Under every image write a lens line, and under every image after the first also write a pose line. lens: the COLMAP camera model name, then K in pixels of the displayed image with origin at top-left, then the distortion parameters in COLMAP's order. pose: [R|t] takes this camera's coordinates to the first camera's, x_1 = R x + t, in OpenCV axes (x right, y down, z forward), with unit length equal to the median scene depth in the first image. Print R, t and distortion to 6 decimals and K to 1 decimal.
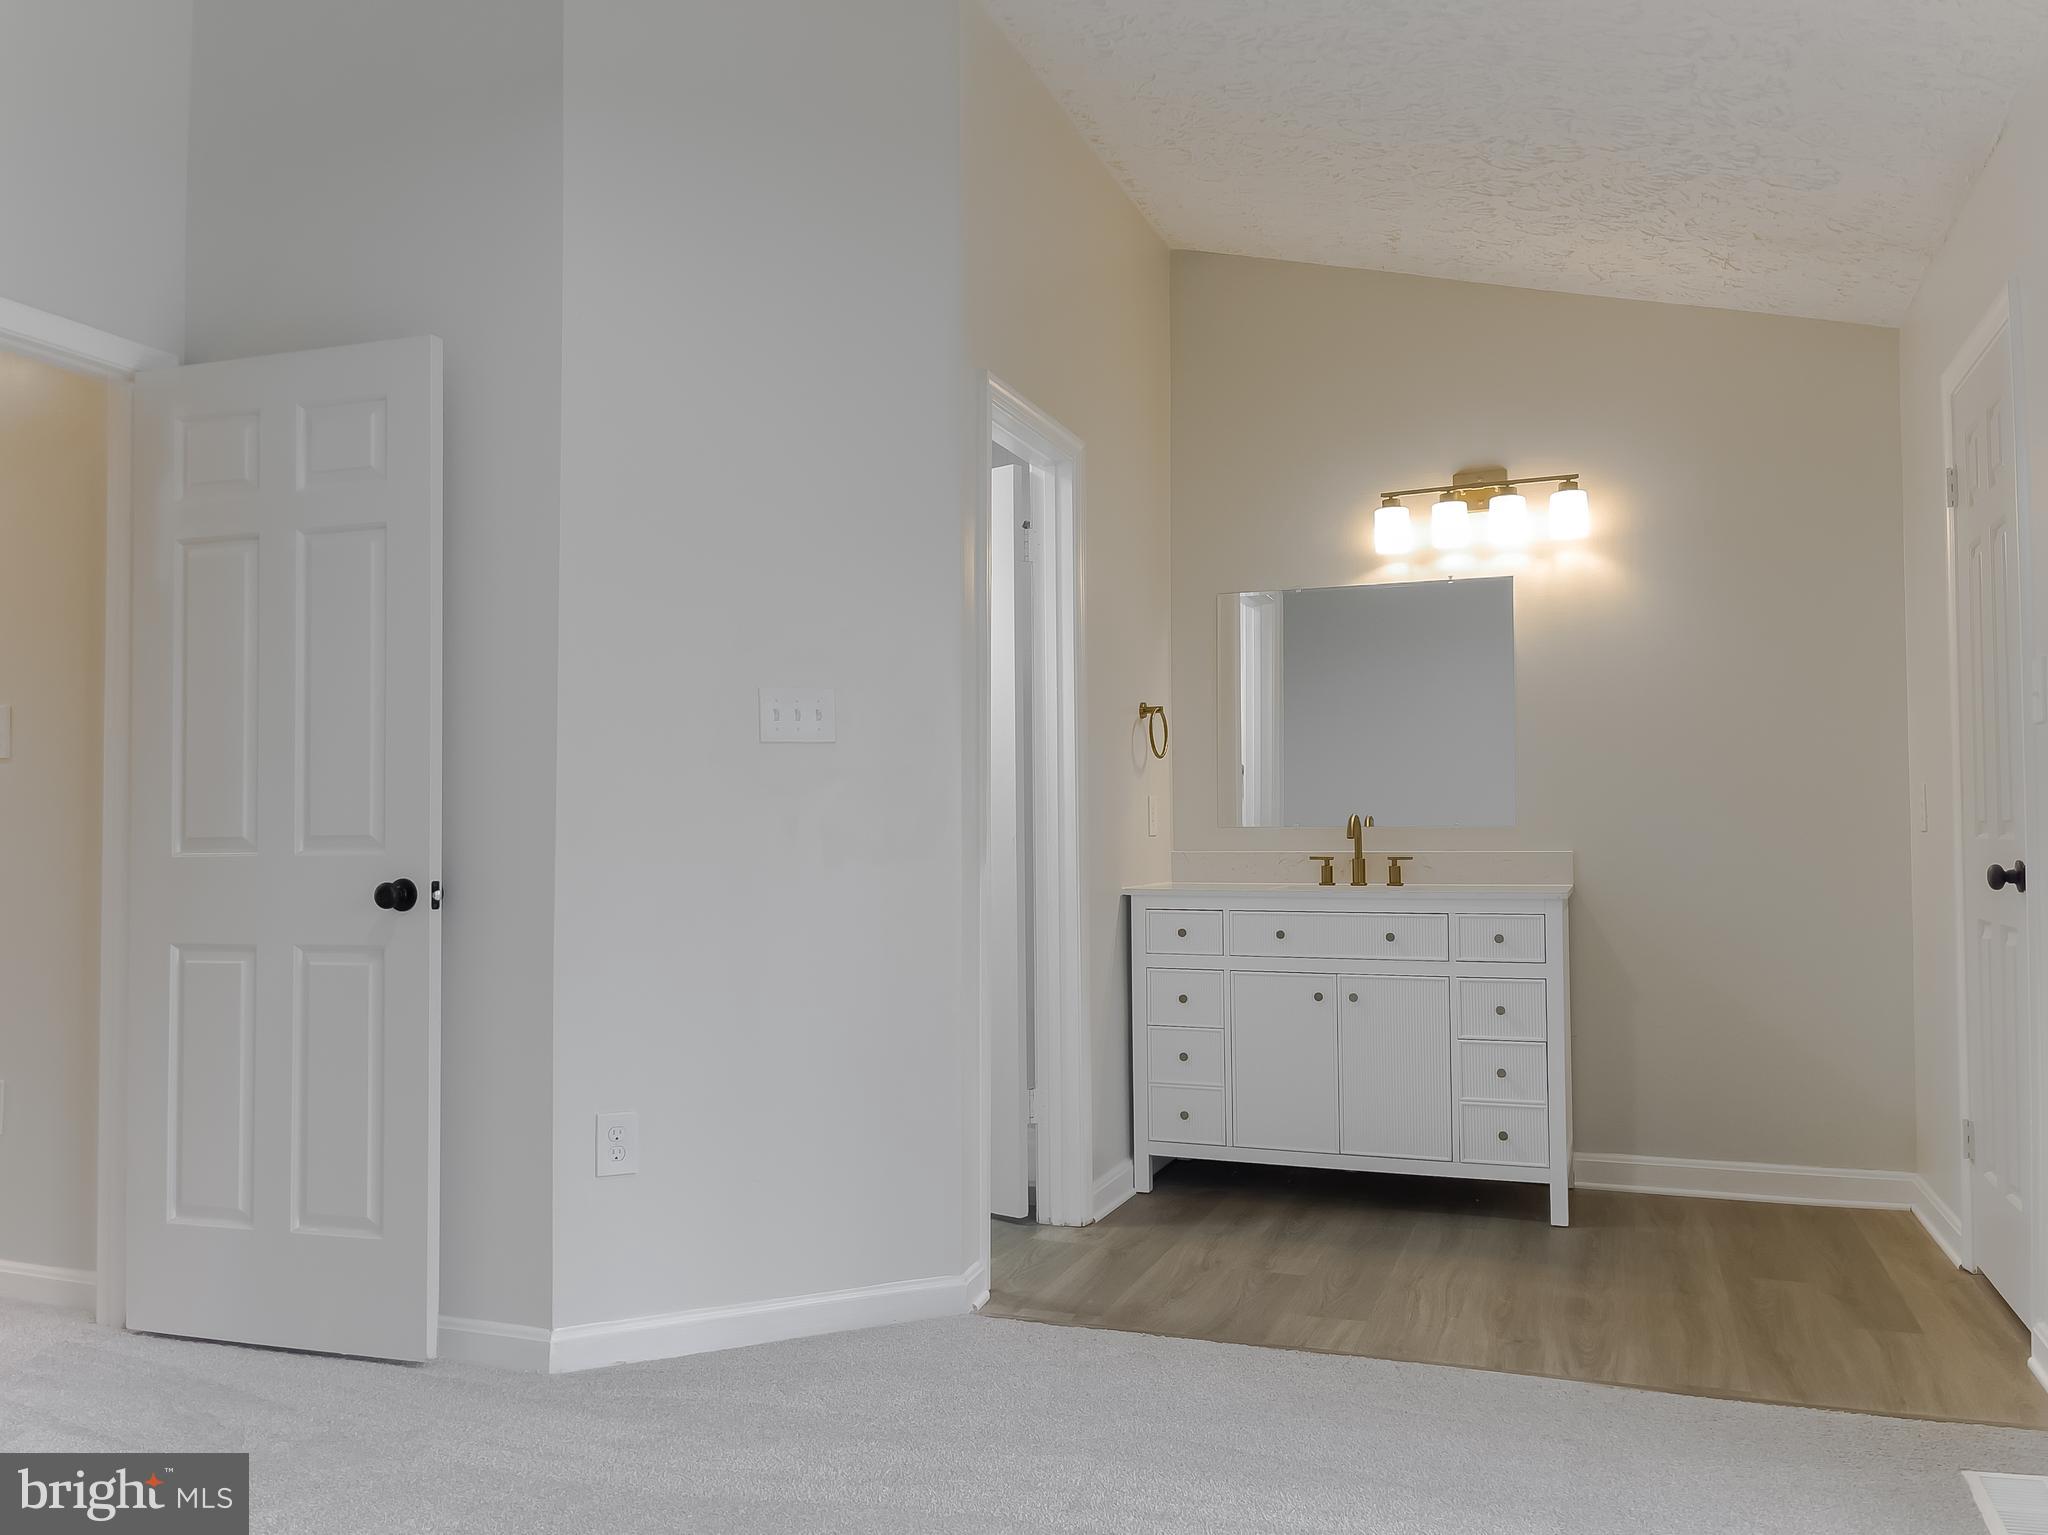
lens RADIAL K [[1590.2, 0, 1019.7], [0, 1590.2, 781.7], [0, 0, 1]] dist [0.064905, -0.072616]
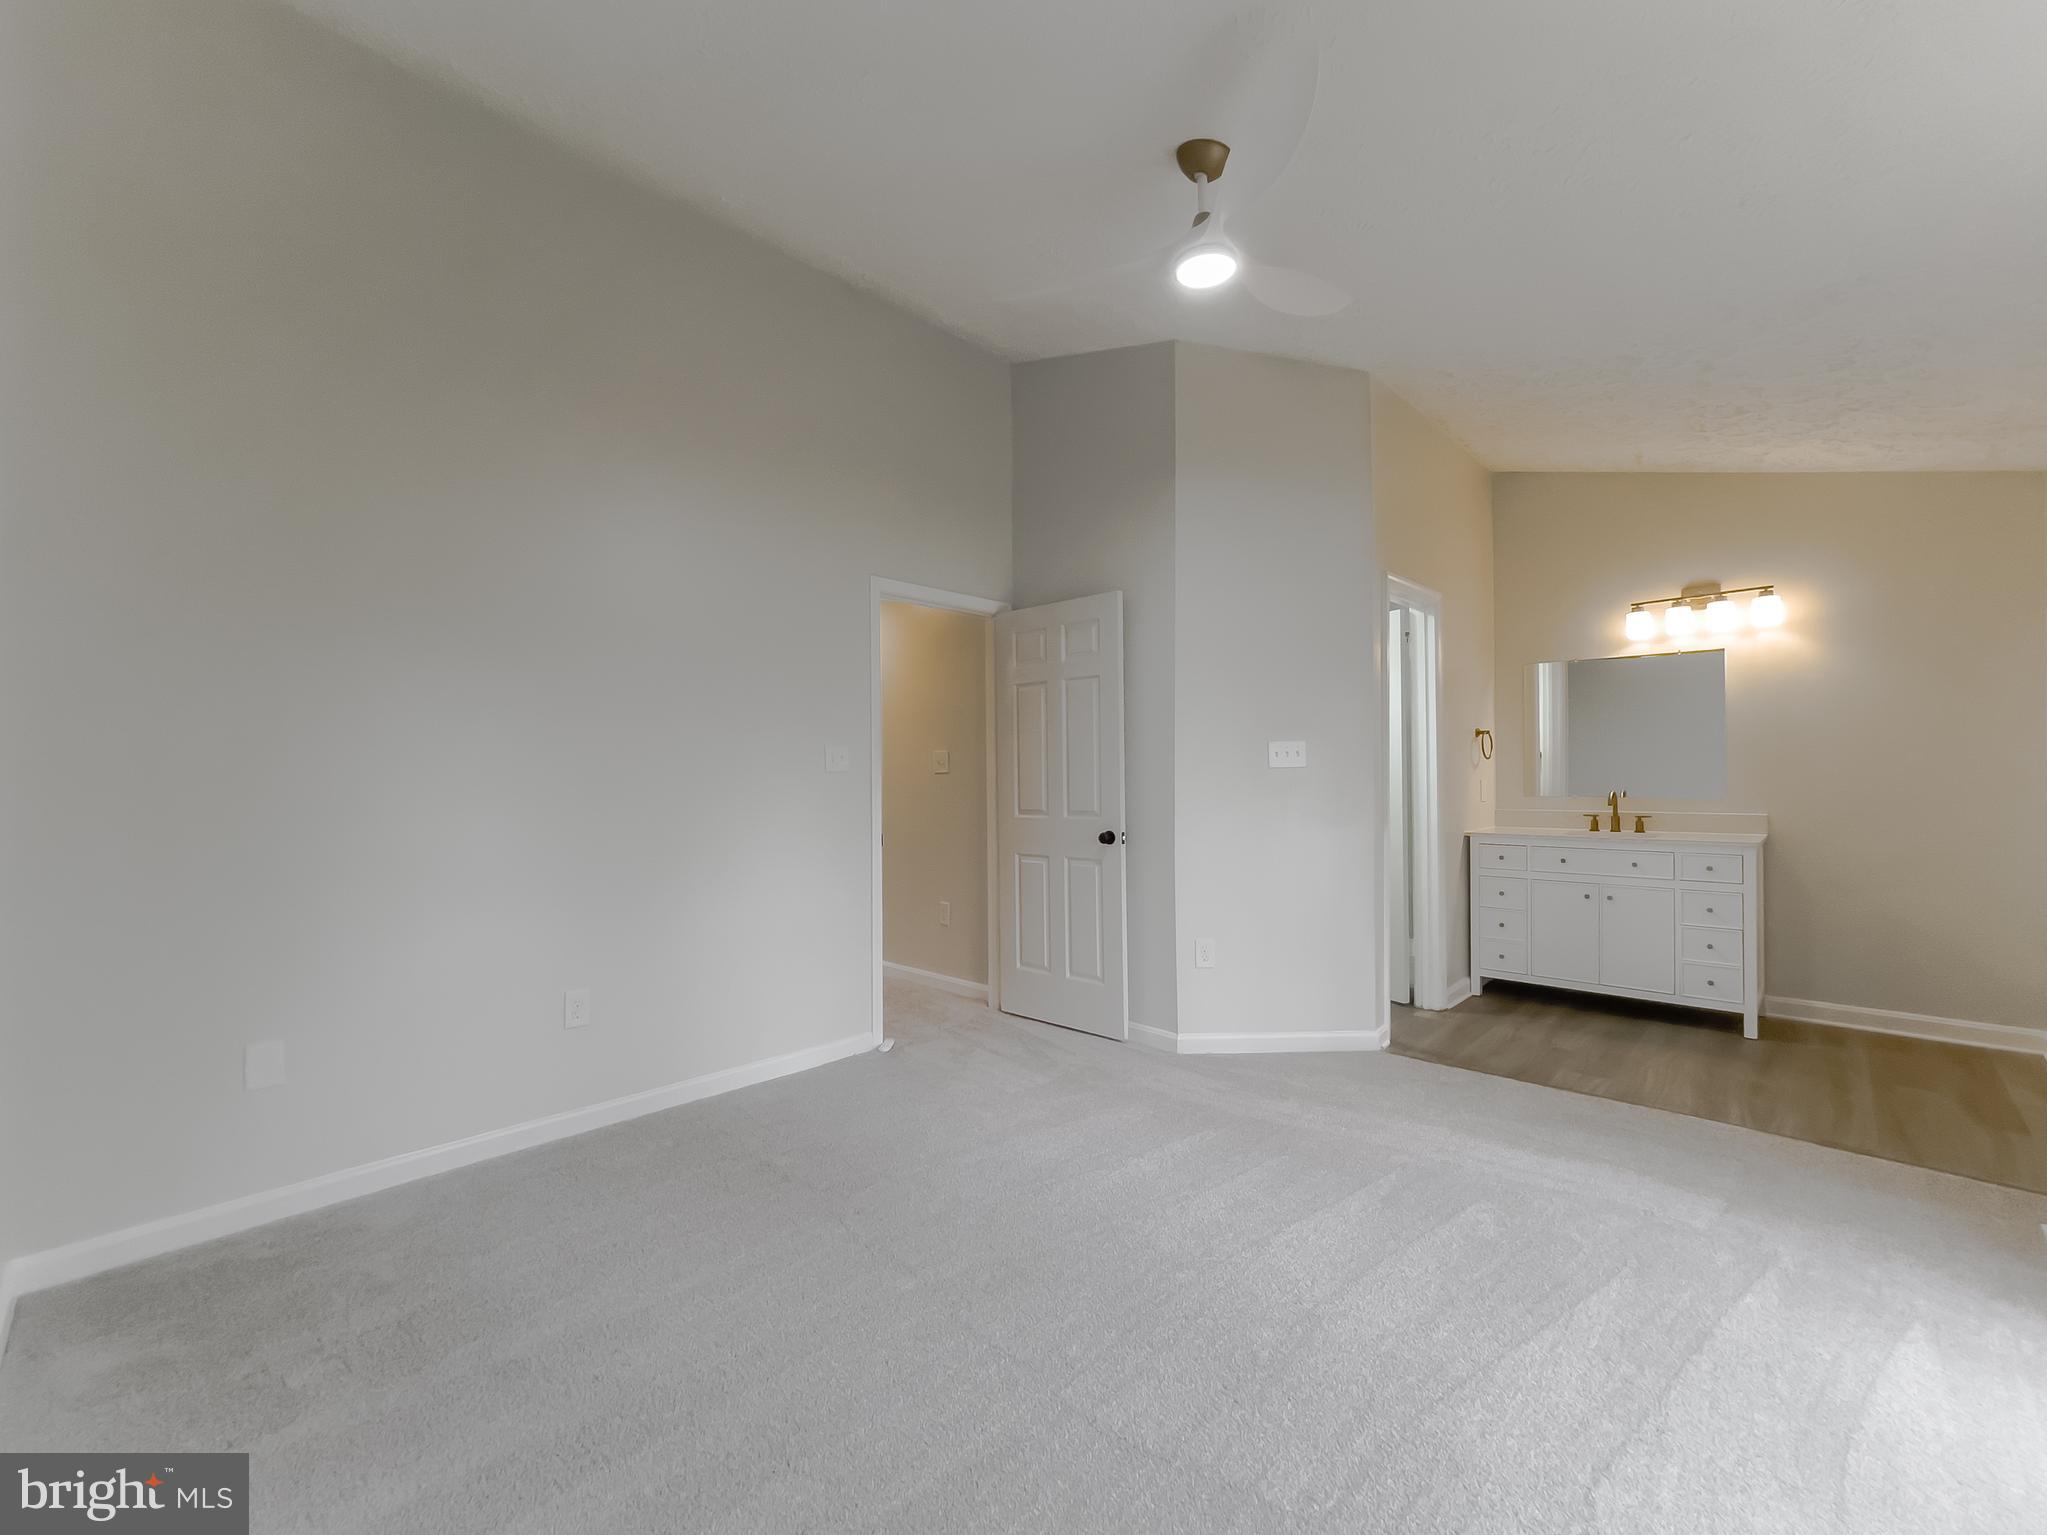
lens RADIAL K [[849.3, 0, 1018.2], [0, 849.3, 775.0], [0, 0, 1]] dist [-0.031147, 0.015132]
pose [[0.912931, -0.005145, -0.408082, -0.009777], [0.021673, 0.999121, 0.035890, -0.050207], [0.407538, -0.041610, 0.912240, -0.113209]]
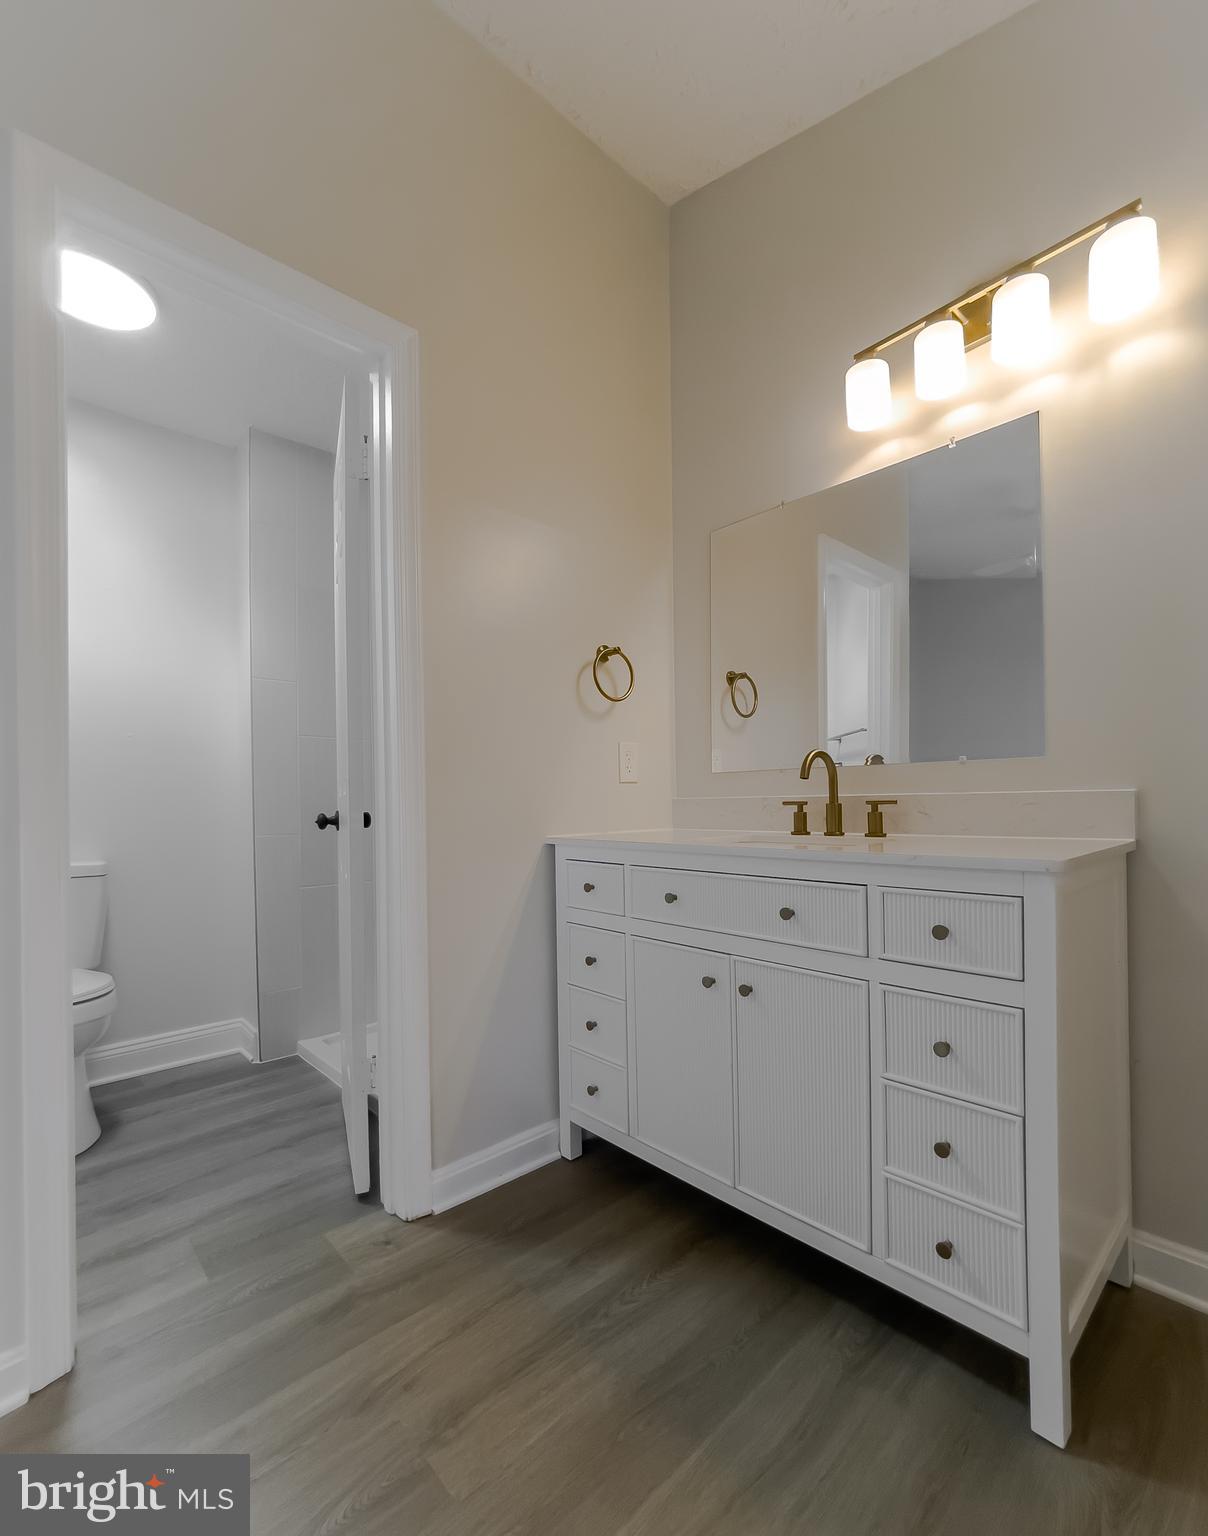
lens RADIAL K [[673.5, 0, 604.2], [0, 673.5, 804.6], [0, 0, 1]] dist [-0.003697, -0.000356]
pose [[0.893253, -0.006513, -0.449508, 0.303473], [0.026305, 0.998939, 0.037799, 0.037080], [0.448784, -0.045589, 0.892476, 0.724052]]
